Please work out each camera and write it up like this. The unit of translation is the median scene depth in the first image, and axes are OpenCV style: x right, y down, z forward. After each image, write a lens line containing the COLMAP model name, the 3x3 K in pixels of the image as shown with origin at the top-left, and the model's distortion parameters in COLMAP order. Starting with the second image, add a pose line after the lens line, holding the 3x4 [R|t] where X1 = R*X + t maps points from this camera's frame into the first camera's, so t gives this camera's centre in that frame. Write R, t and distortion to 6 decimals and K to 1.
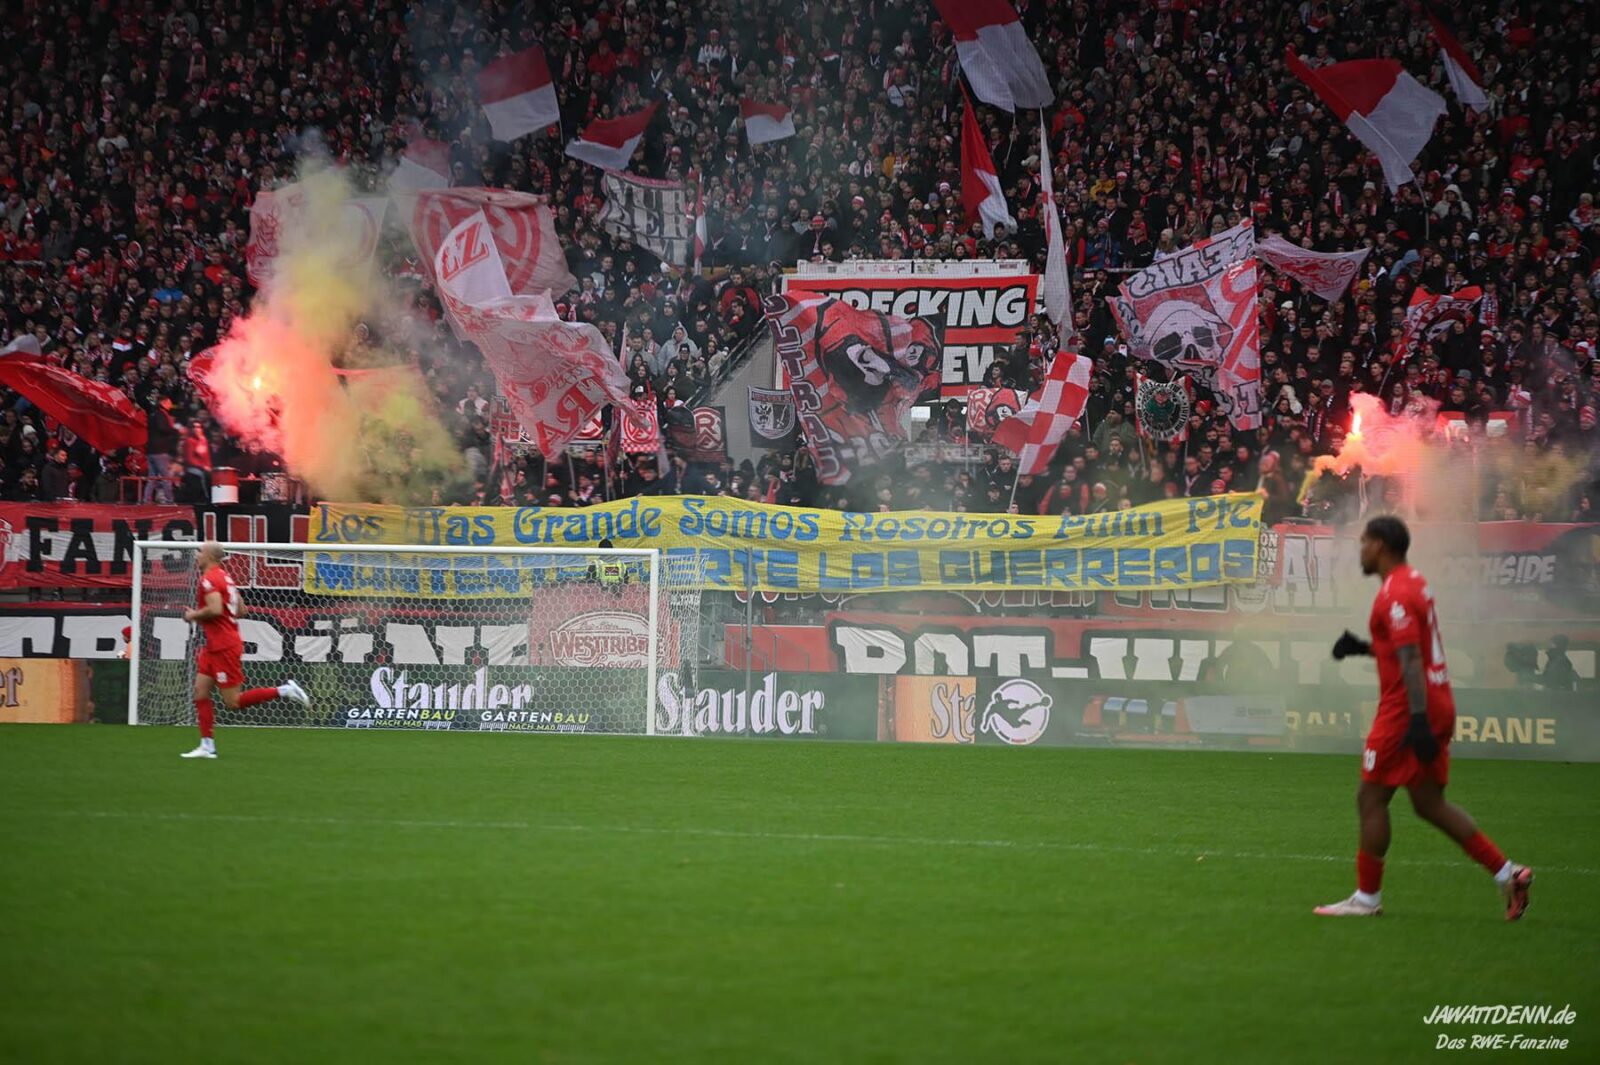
lens RADIAL K [[7550.0, 0, 796.7], [0, 7550.0, 524.1], [0, 0, 1]] dist [1.619408, 0.000000]
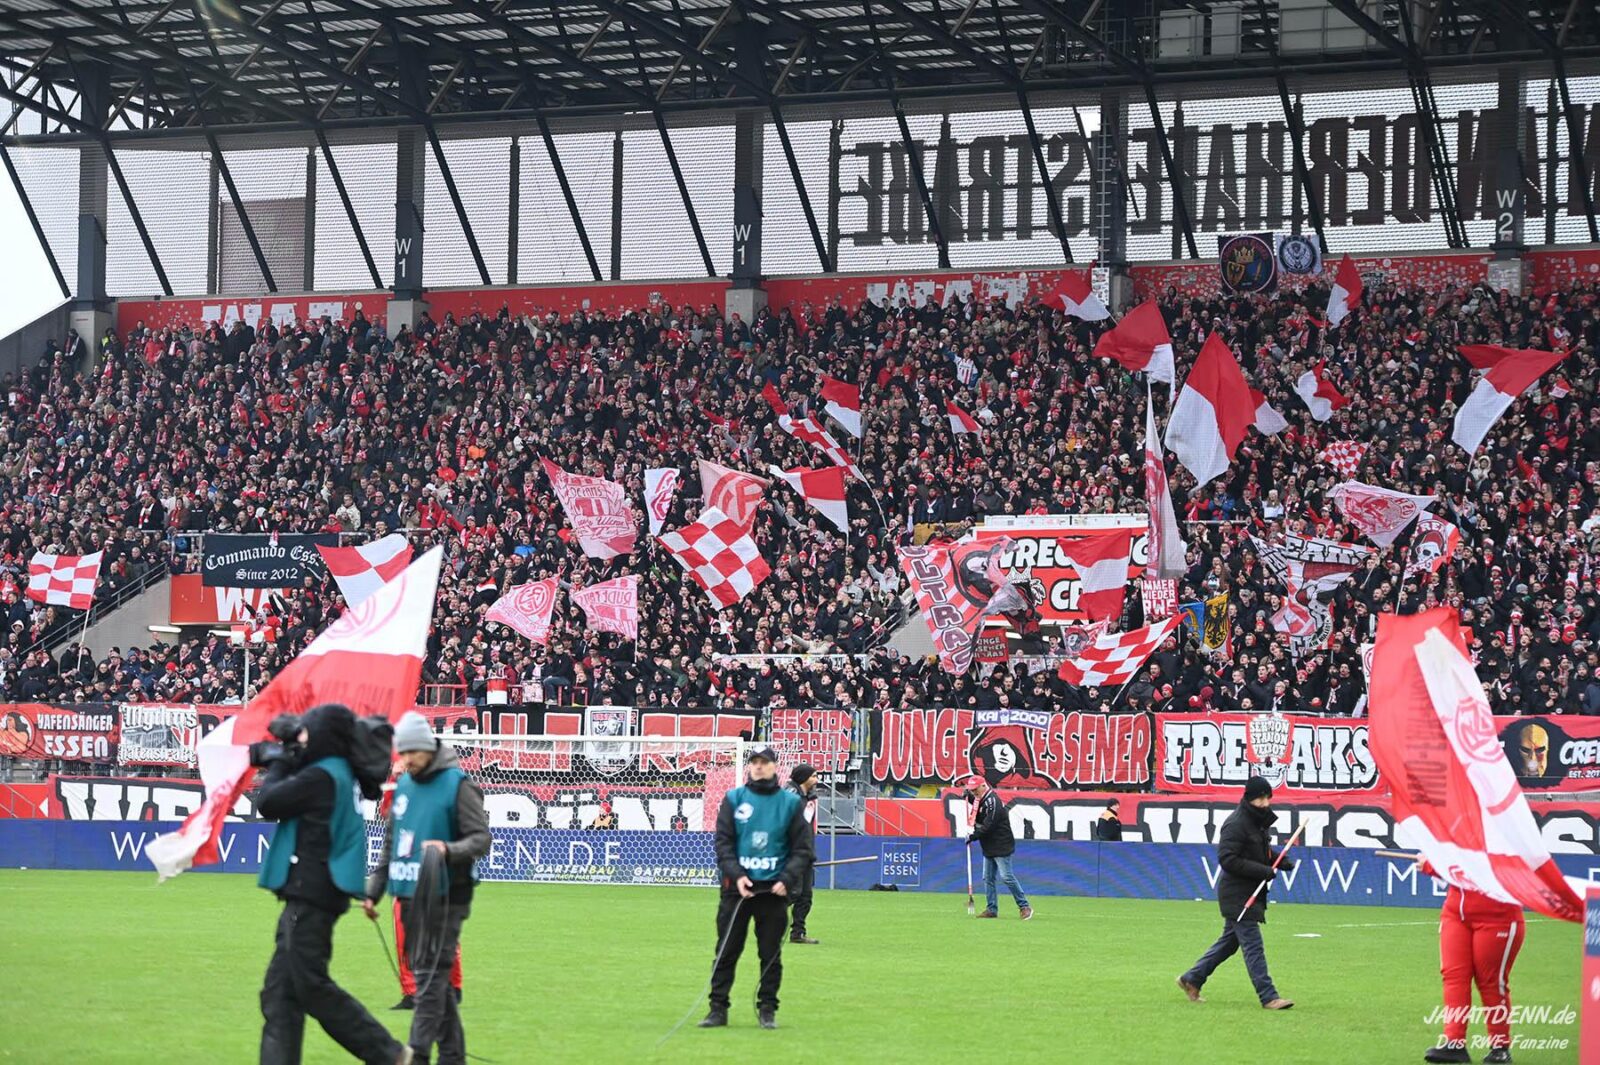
lens RADIAL K [[4856.1, 0, 787.4], [0, 4856.1, 540.6], [0, 0, 1]] dist [0.280256, 0.000000]
pose [[0.990748, -0.008767, -0.135433, 0.086812], [0.003423, 0.999208, -0.039640, 0.002421], [0.135674, 0.038810, 0.989993, 0.187568]]
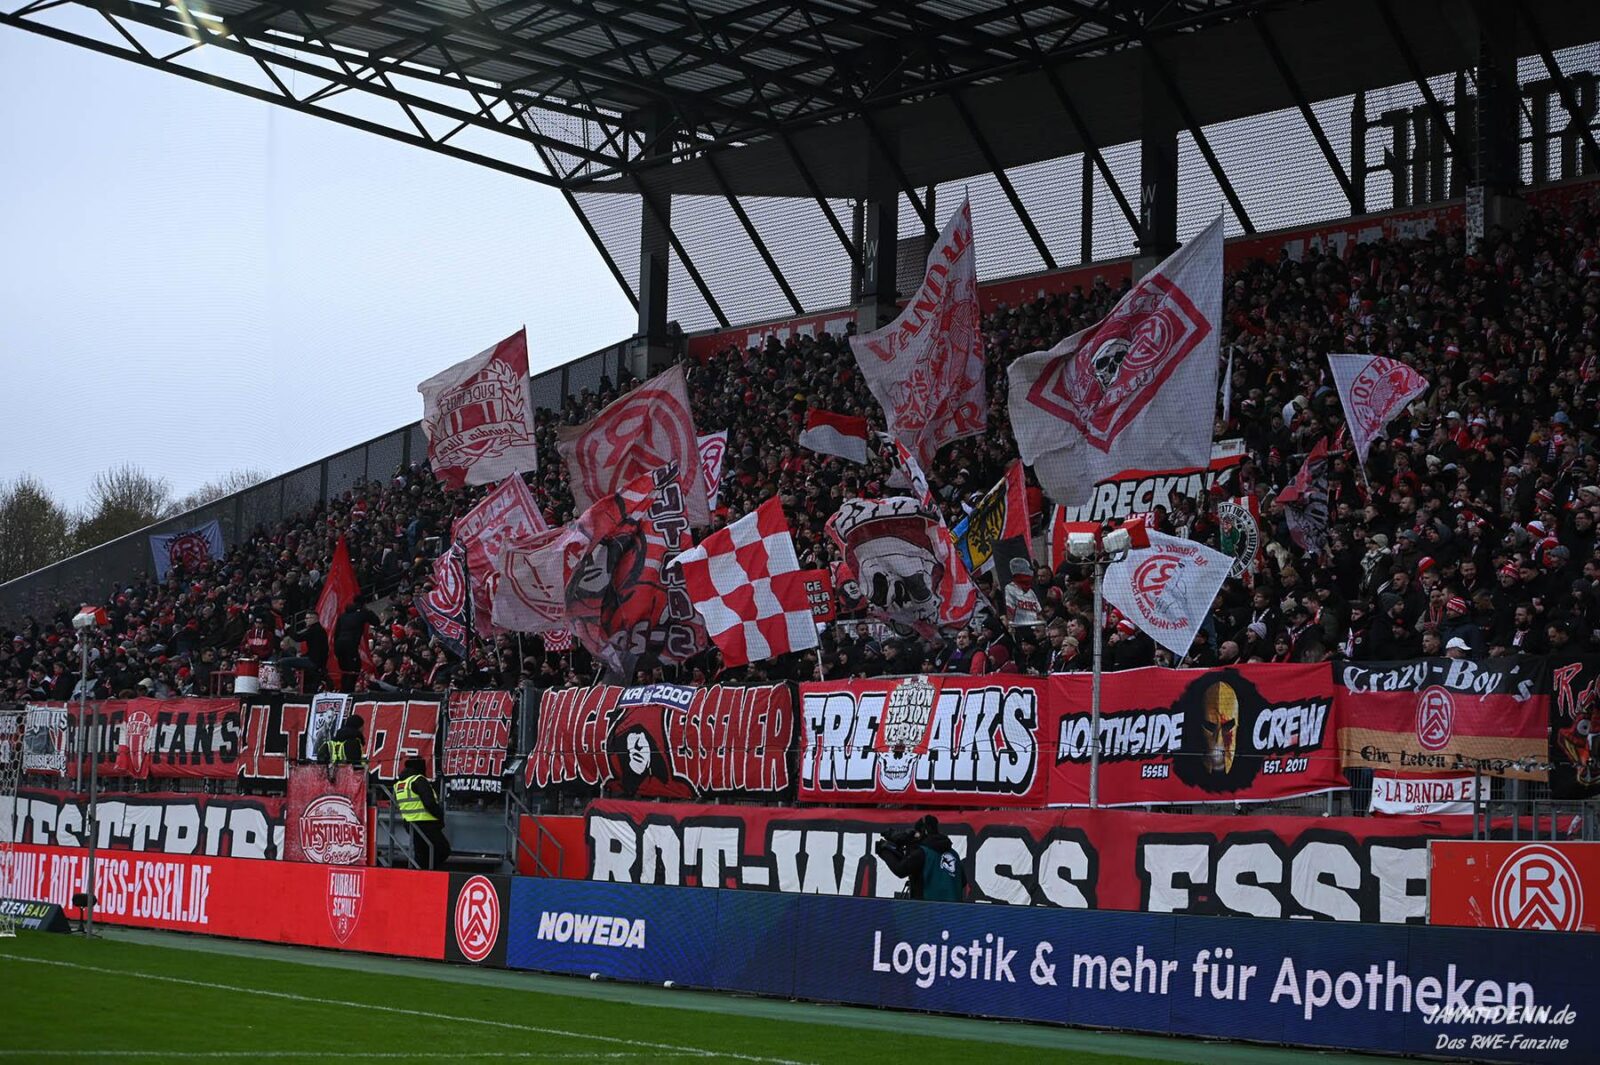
lens RADIAL K [[3227.0, 0, 800.1], [0, 3227.0, 529.5], [0, 0, 1]] dist [-0.135869, 0.000000]
pose [[0.822120, -0.046984, -0.567373, 0.229043], [-0.004812, 0.995980, -0.089451, 0.013443], [0.569295, 0.076269, 0.818588, 0.696533]]
